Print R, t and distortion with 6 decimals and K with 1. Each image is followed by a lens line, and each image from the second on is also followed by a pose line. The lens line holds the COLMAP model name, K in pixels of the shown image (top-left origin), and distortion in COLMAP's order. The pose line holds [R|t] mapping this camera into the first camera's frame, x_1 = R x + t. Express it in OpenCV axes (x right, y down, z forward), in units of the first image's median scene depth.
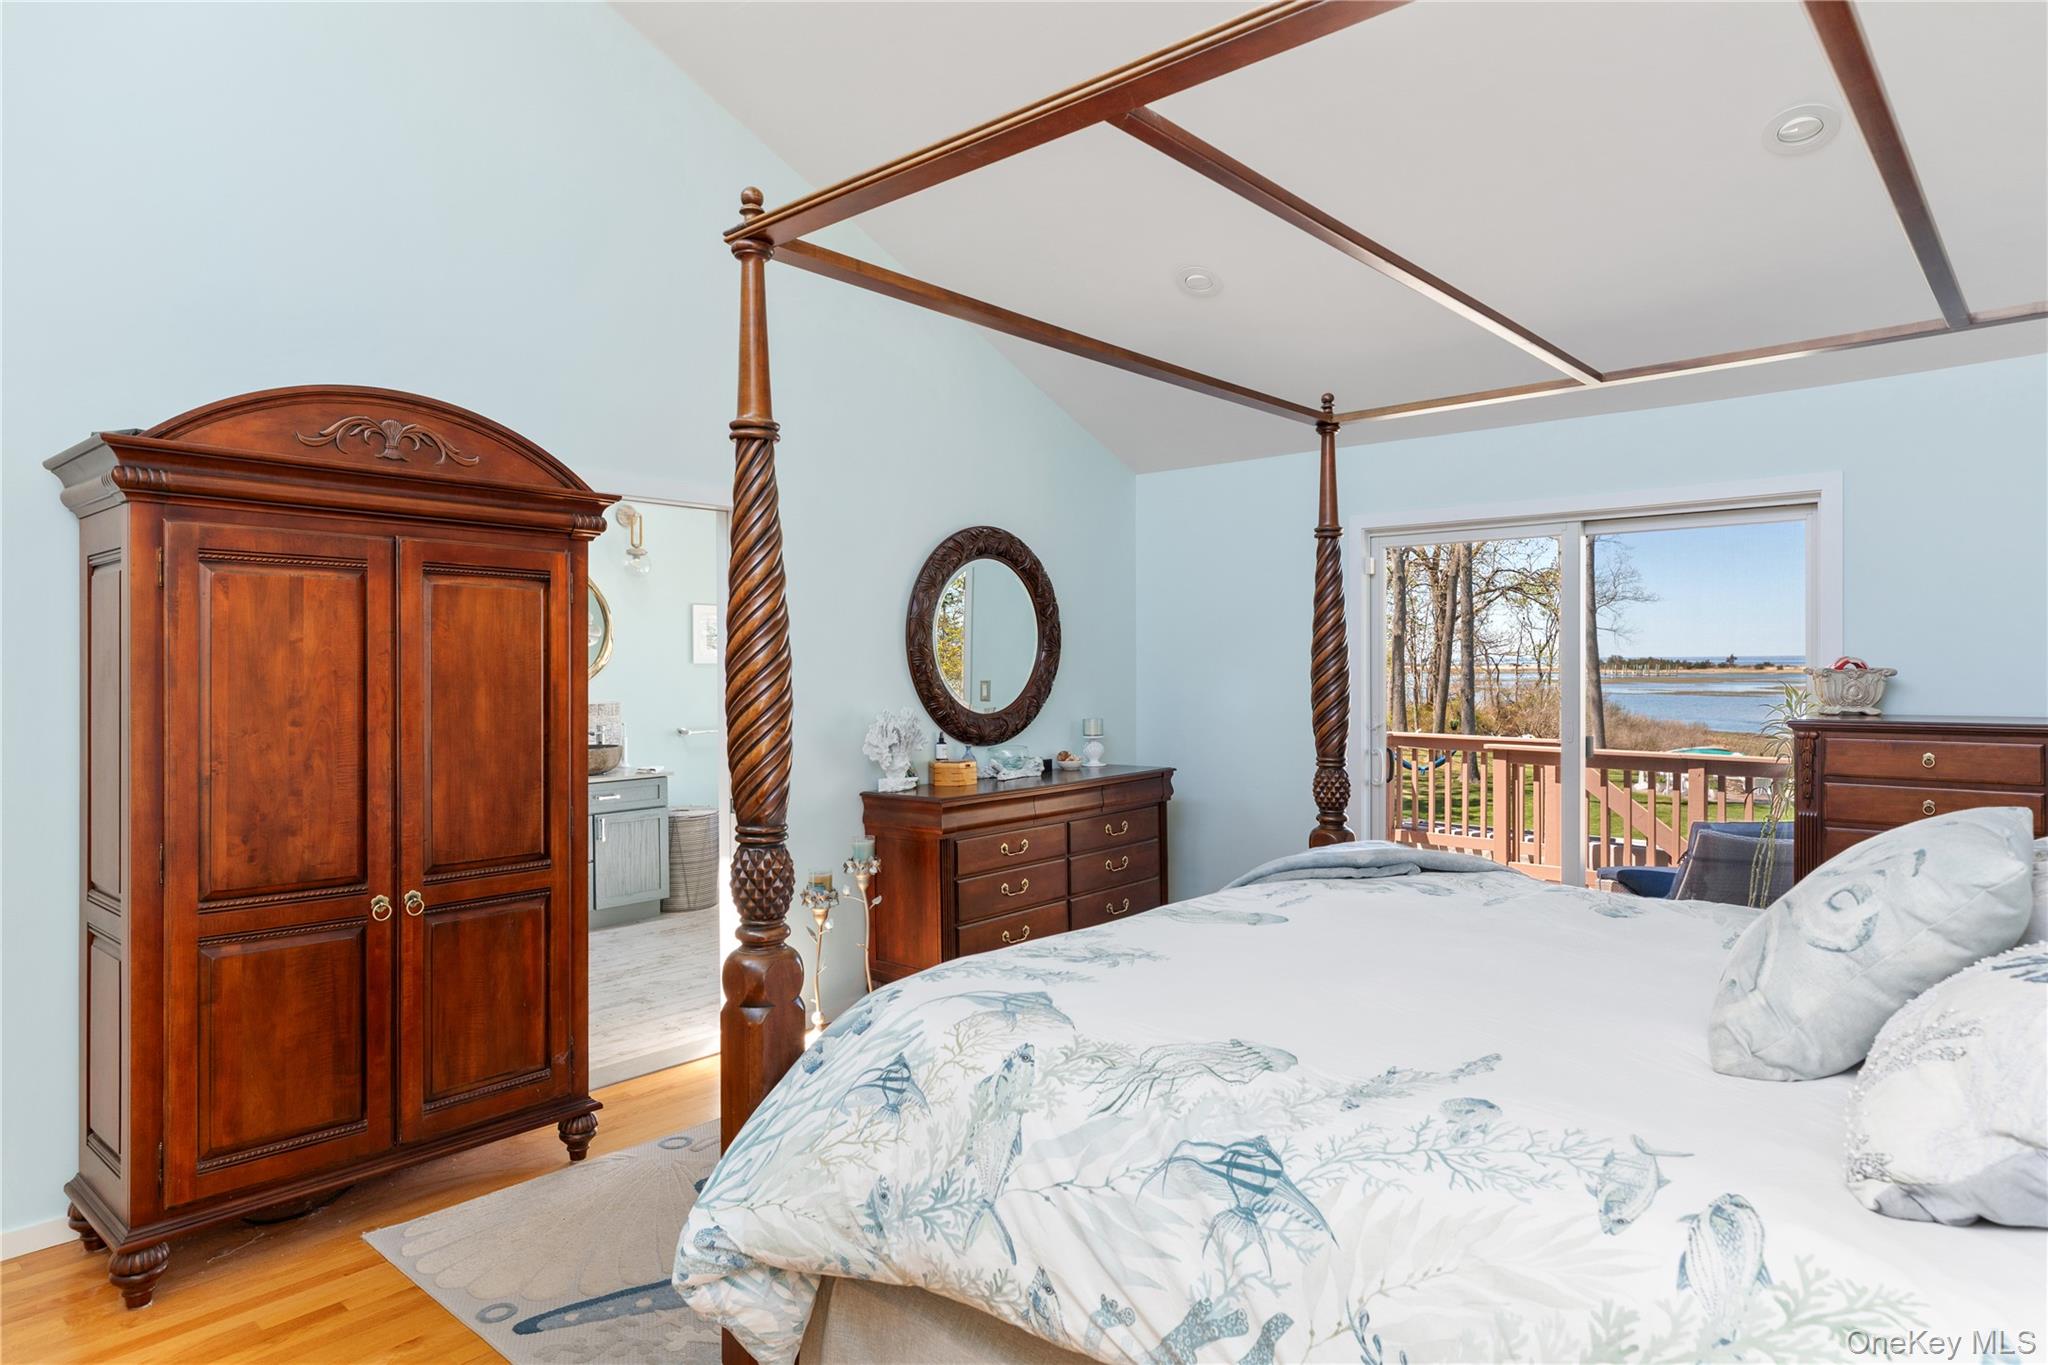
lens RADIAL K [[1183.0, 0, 1032.5], [0, 1183.0, 672.1], [0, 0, 1]] dist [0.001147, 0.000282]
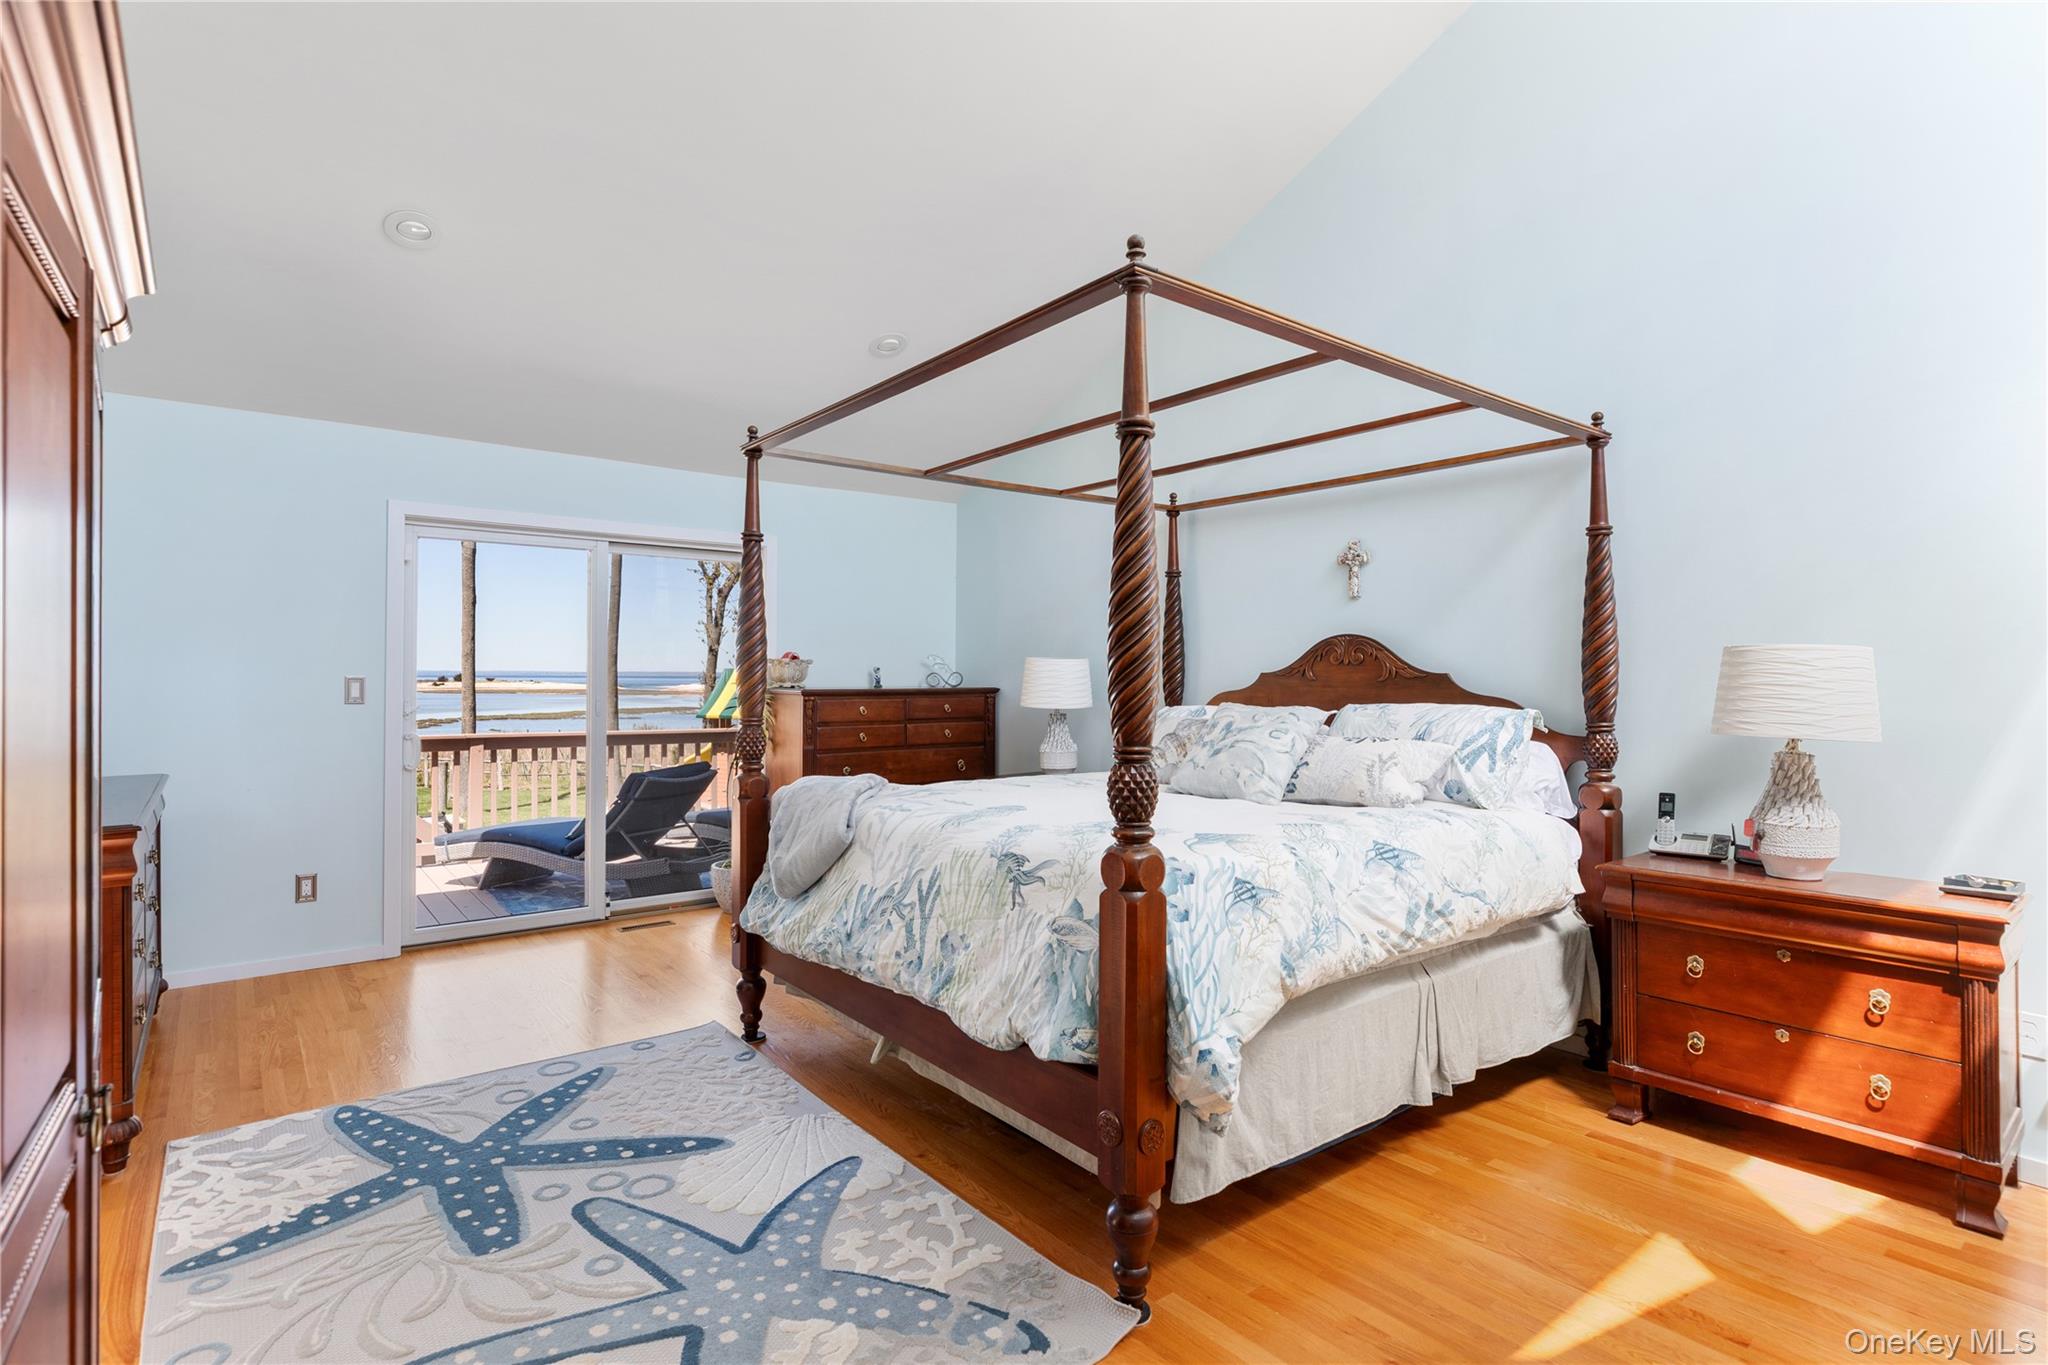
lens RADIAL K [[1014.0, 0, 1028.5], [0, 1014.0, 671.9], [0, 0, 1]] dist [-0.001866, 0.000013]
pose [[0.172579, 0.013663, 0.984901, -1.517916], [0.000956, 0.999901, -0.014039, 0.077959], [-0.984995, 0.003364, 0.172549, 1.084149]]
